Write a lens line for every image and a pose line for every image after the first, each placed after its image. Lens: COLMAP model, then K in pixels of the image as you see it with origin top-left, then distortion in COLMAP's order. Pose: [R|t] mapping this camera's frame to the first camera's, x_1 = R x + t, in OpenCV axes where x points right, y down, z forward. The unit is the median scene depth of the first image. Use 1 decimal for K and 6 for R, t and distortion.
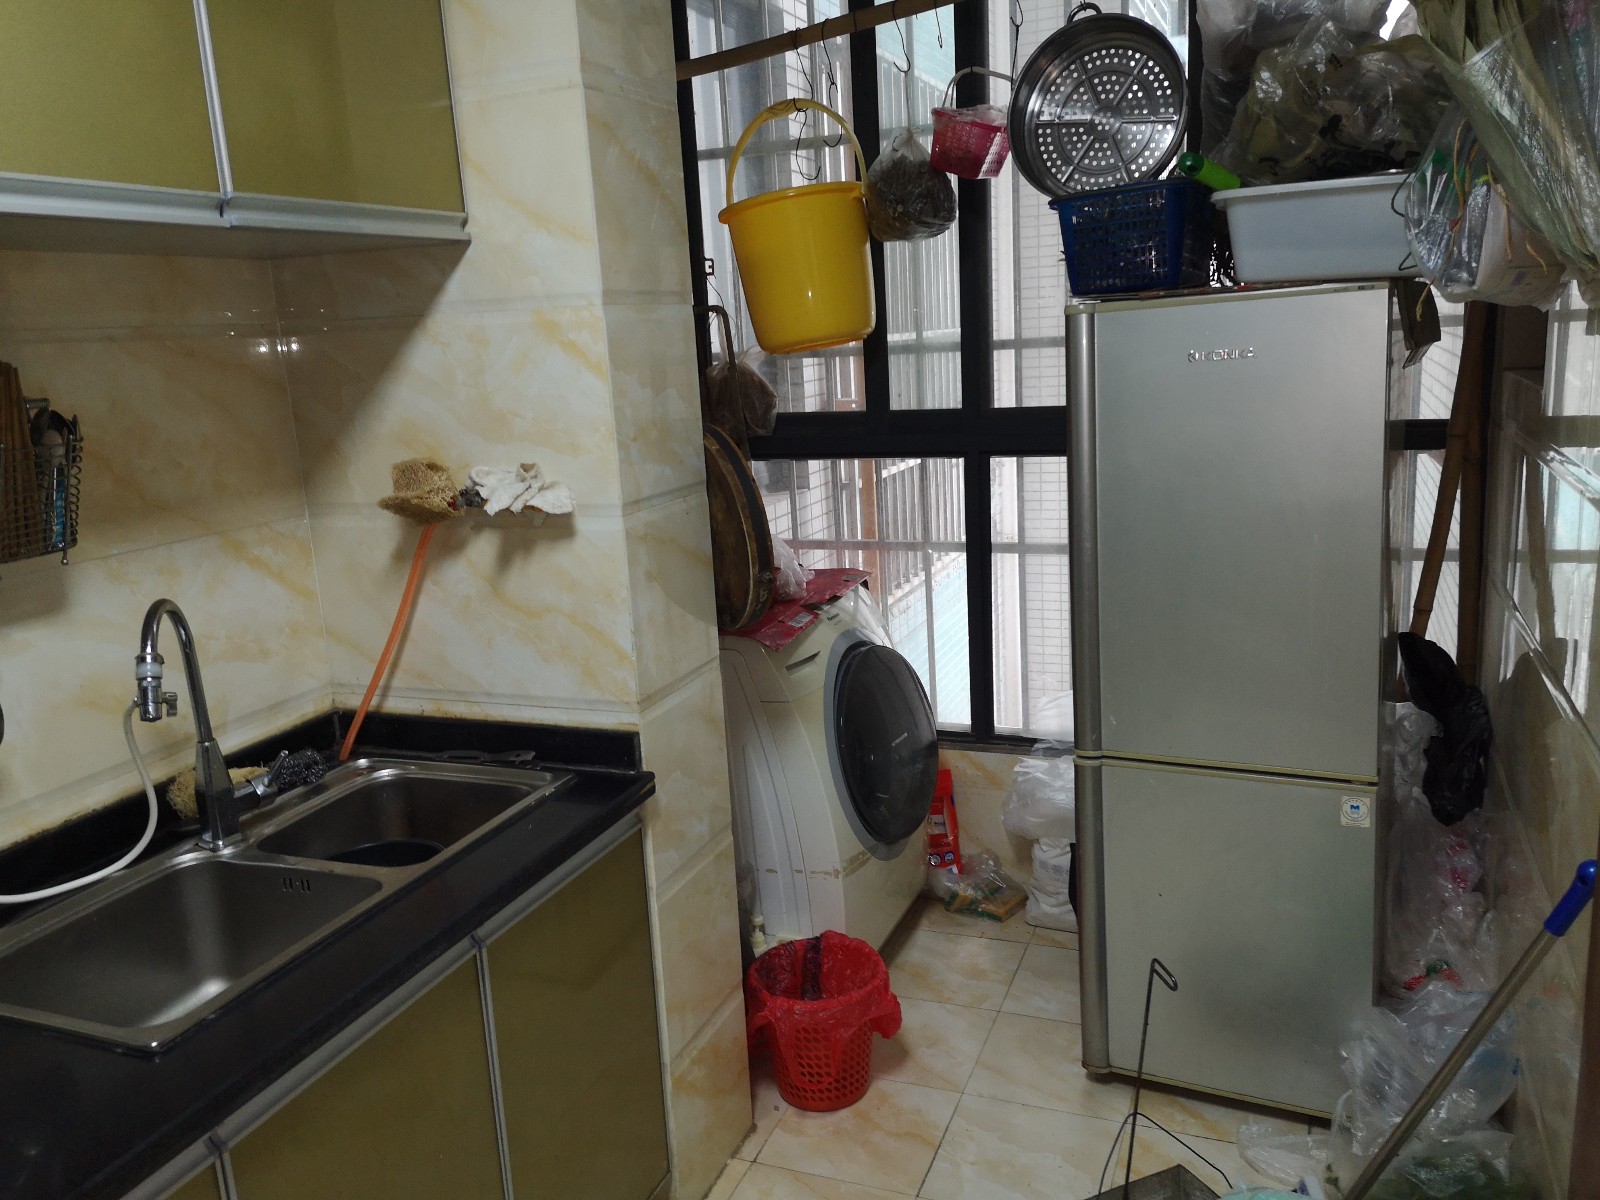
lens RADIAL K [[1264.6, 0, 790.6], [0, 1264.6, 594.5], [0, 0, 1]] dist [0.049824, -0.042308]
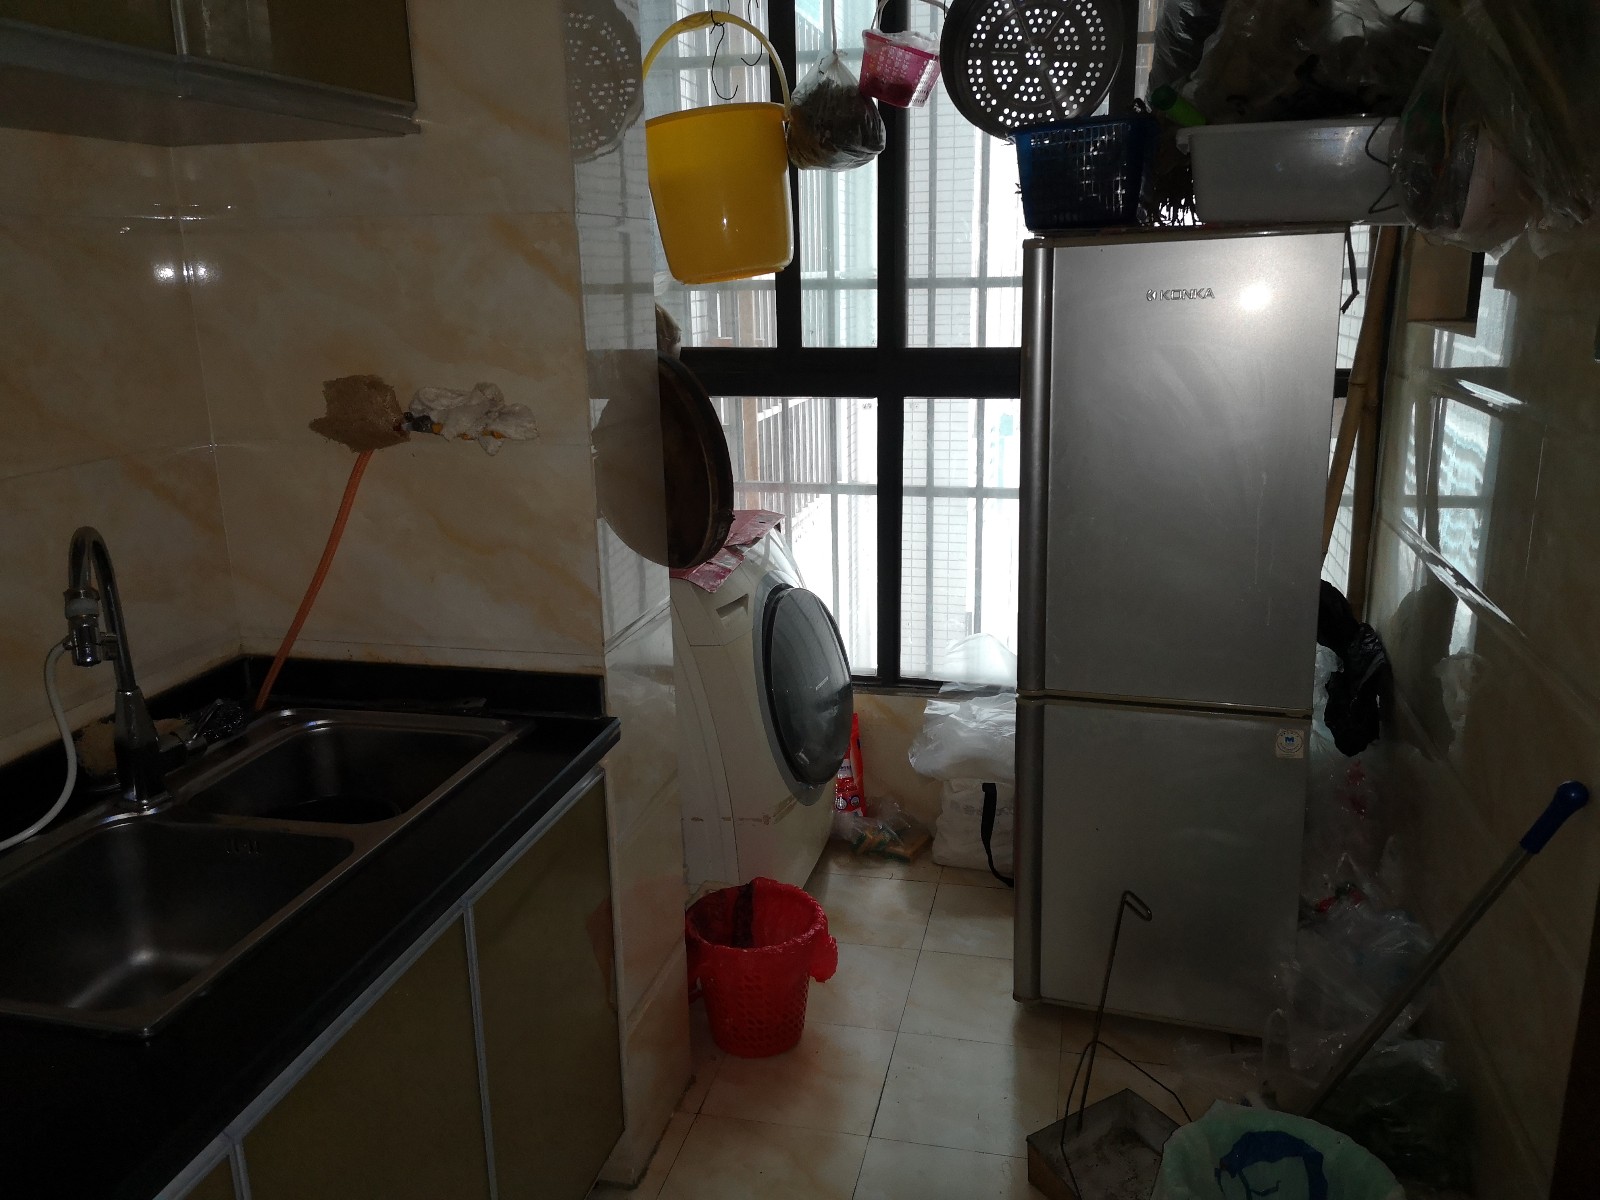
lens RADIAL K [[1264.6, 0, 804.2], [0, 1264.6, 601.9], [0, 0, 1]] dist [0.049824, -0.042308]
pose [[0.987203, -0.002406, 0.159449, -0.094353], [-0.004546, 0.999055, 0.043221, 0.009823], [-0.159402, -0.043393, 0.986260, 0.038231]]
